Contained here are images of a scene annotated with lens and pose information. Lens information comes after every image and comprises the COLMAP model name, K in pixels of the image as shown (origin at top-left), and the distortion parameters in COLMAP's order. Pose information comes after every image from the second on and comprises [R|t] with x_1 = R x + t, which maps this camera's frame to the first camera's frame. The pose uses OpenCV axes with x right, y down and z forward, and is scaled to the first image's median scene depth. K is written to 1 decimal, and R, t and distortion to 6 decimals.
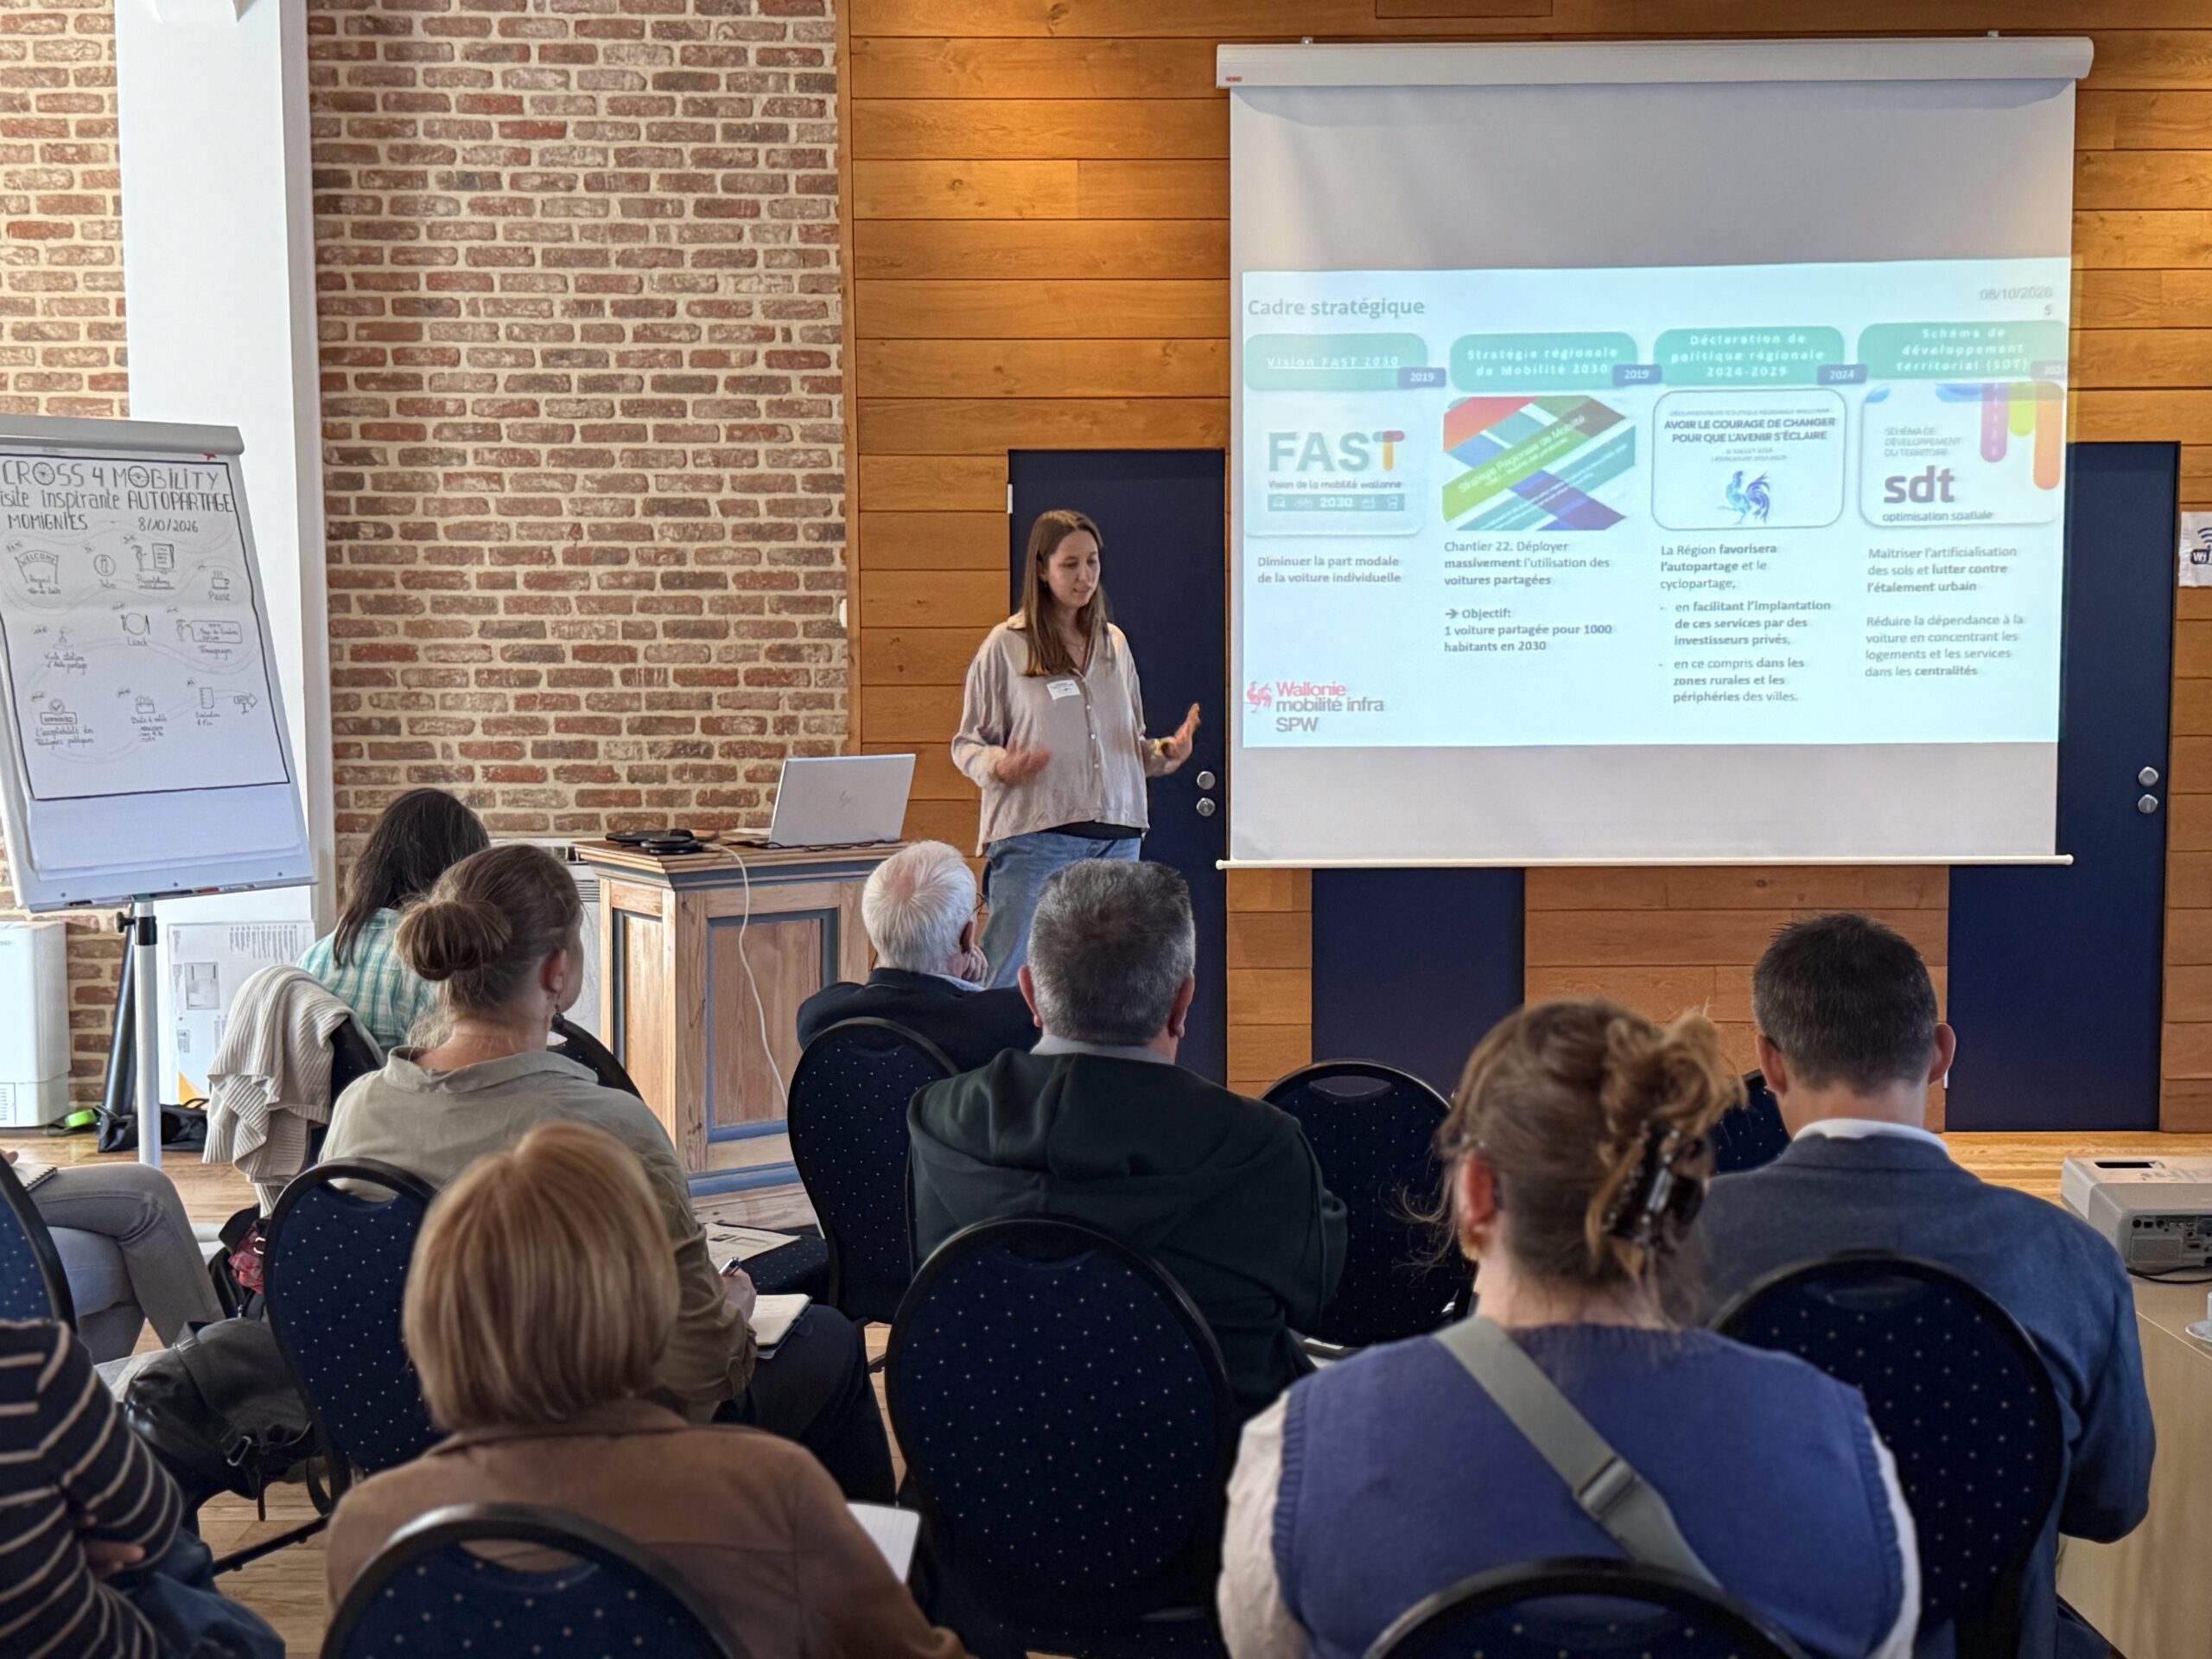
lens RADIAL K [[2697.7, 0, 1120.0], [0, 2697.7, 853.1], [0, 0, 1]] dist [0.062846, 0.000000]
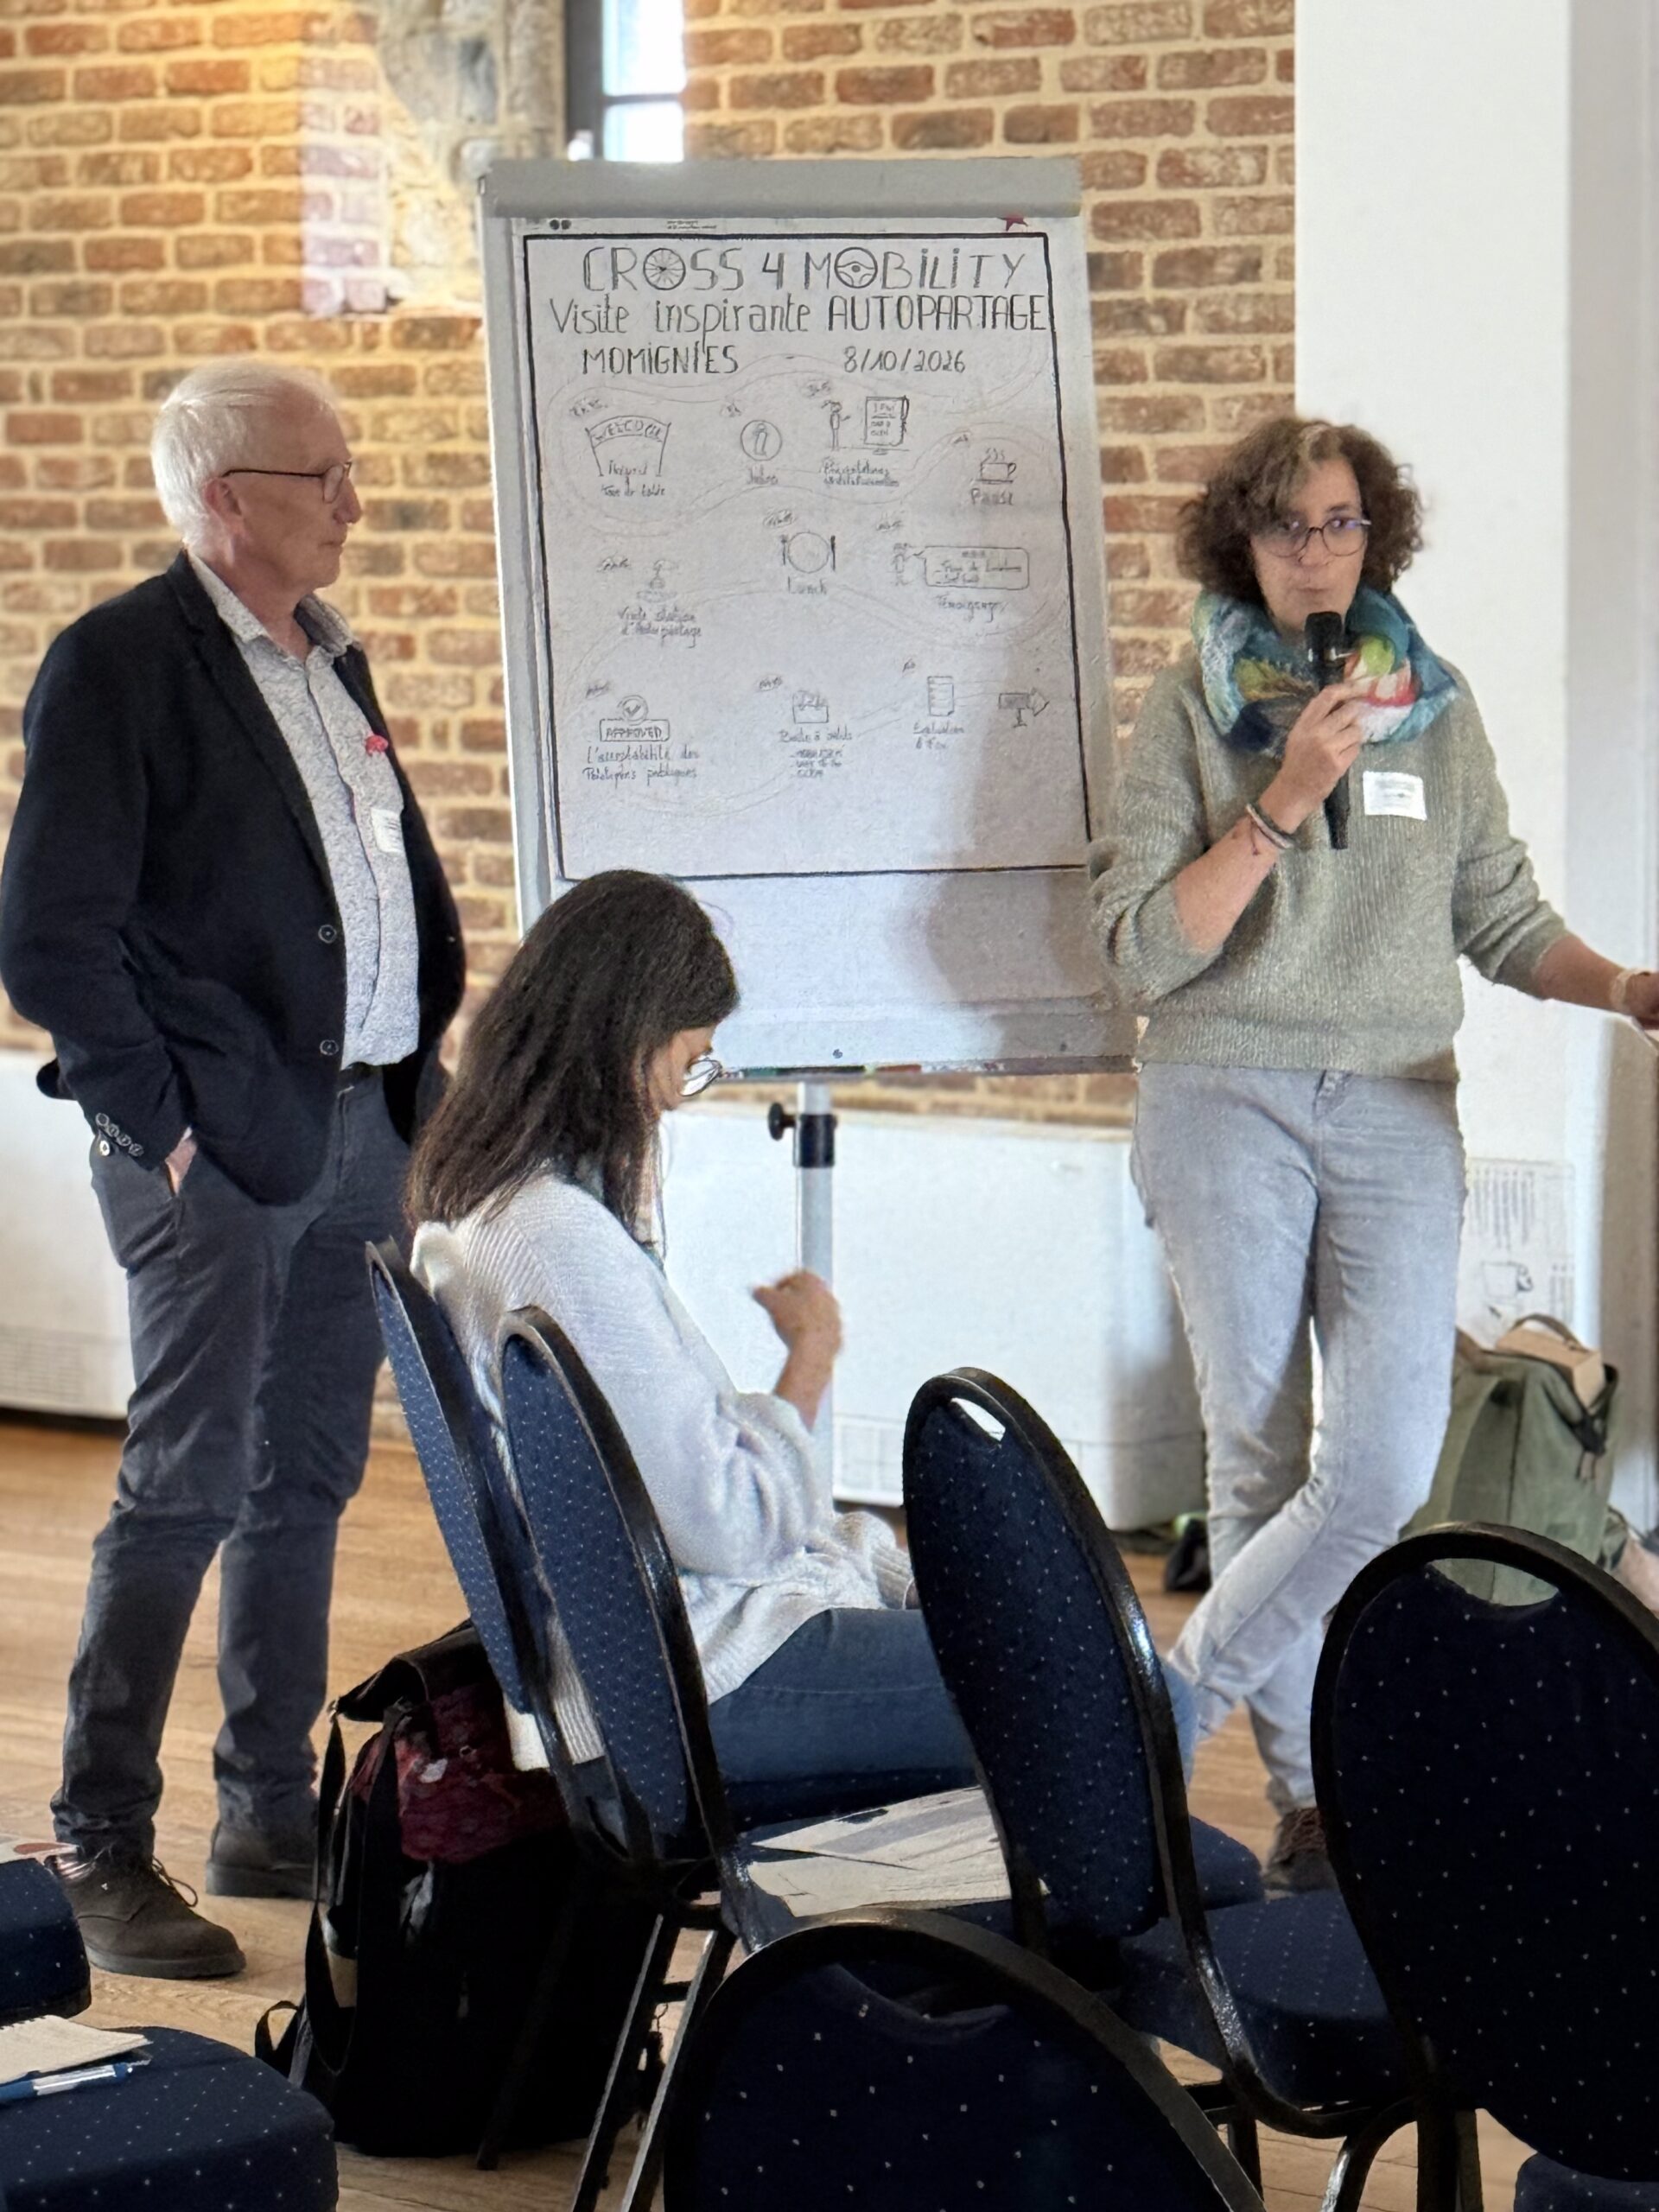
lens RADIAL K [[6280.1, 0, 821.4], [0, 6280.1, 1104.9], [0, 0, 1]] dist [0.151107, 0.000000]
pose [[0.769094, 0.056845, -0.636602, 0.306810], [-0.052854, 0.998282, 0.025287, -0.006524], [0.636946, 0.014199, 0.770778, 0.053480]]
